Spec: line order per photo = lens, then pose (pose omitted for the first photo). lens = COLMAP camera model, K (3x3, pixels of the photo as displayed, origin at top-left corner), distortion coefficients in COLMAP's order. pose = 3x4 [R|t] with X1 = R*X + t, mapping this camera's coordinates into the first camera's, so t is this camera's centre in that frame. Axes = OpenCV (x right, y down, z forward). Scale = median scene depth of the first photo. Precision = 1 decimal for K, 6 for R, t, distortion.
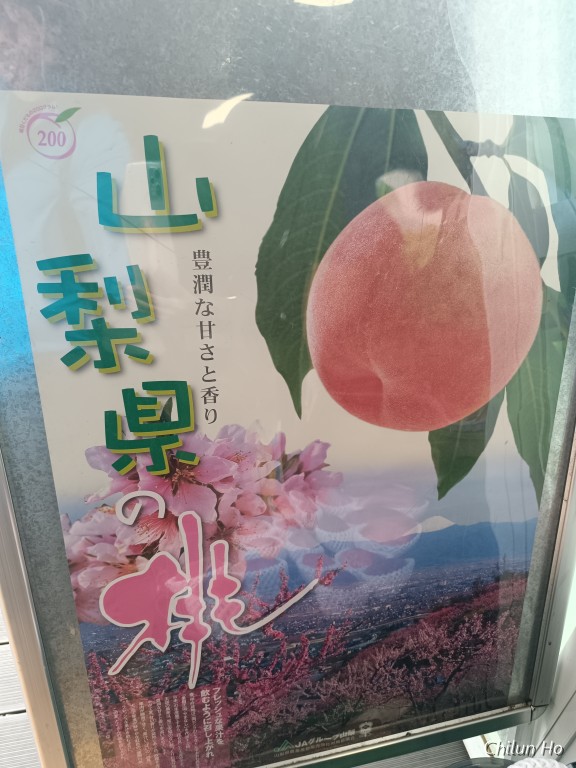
lens RADIAL K [[539.0, 0, 287.9], [0, 539.0, 384.0], [0, 0, 1]] dist [-0.001890, 0.000209]
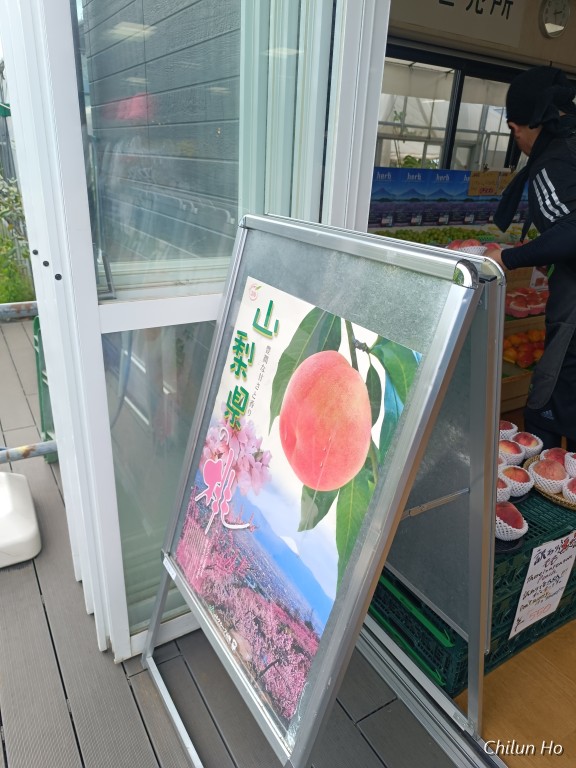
lens RADIAL K [[539.0, 0, 287.5], [0, 539.0, 384.9], [0, 0, 1]] dist [-0.001890, 0.000209]
pose [[0.325452, 0.336150, -0.883790, 1.945459], [-0.554797, 0.824762, 0.109397, -0.389618], [0.765690, 0.454720, 0.454916, 0.033835]]
